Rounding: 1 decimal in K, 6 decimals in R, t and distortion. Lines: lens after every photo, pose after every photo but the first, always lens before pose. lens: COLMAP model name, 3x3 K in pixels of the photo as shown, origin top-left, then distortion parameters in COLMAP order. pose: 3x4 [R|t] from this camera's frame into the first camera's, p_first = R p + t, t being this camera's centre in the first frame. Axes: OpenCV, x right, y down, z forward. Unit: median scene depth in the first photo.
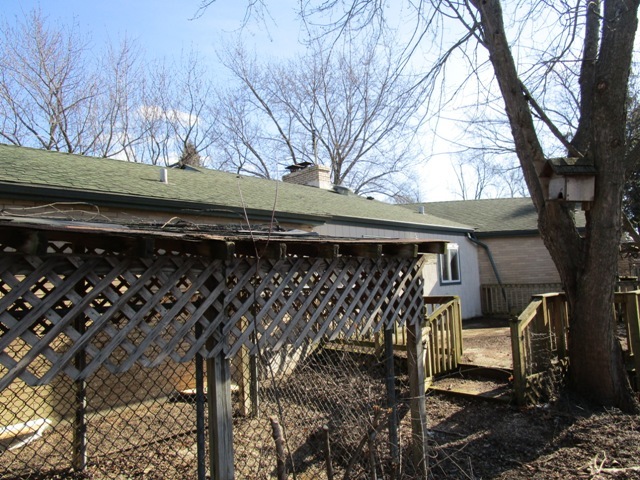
lens RADIAL K [[447.8, 0, 317.7], [0, 447.8, 240.0], [0, 0, 1]] dist [-0.028679, -0.000281]
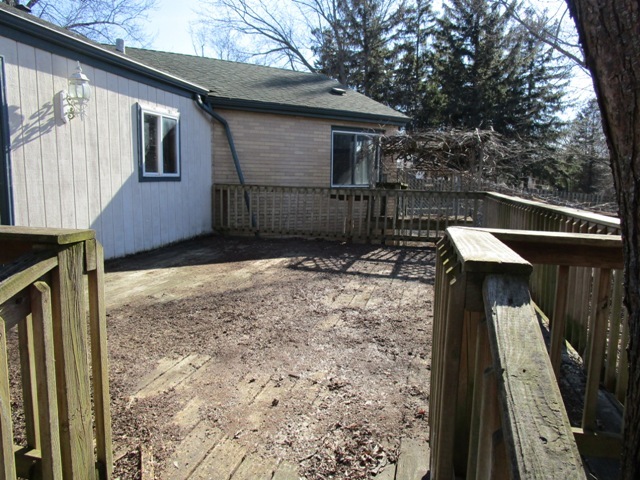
lens RADIAL K [[447.8, 0, 318.4], [0, 447.8, 239.9], [0, 0, 1]] dist [-0.028679, -0.000281]
pose [[0.839056, -0.014718, 0.543846, 0.147896], [-0.109552, 0.974587, 0.195393, 0.038806], [-0.532901, -0.223525, 0.816121, 0.393841]]
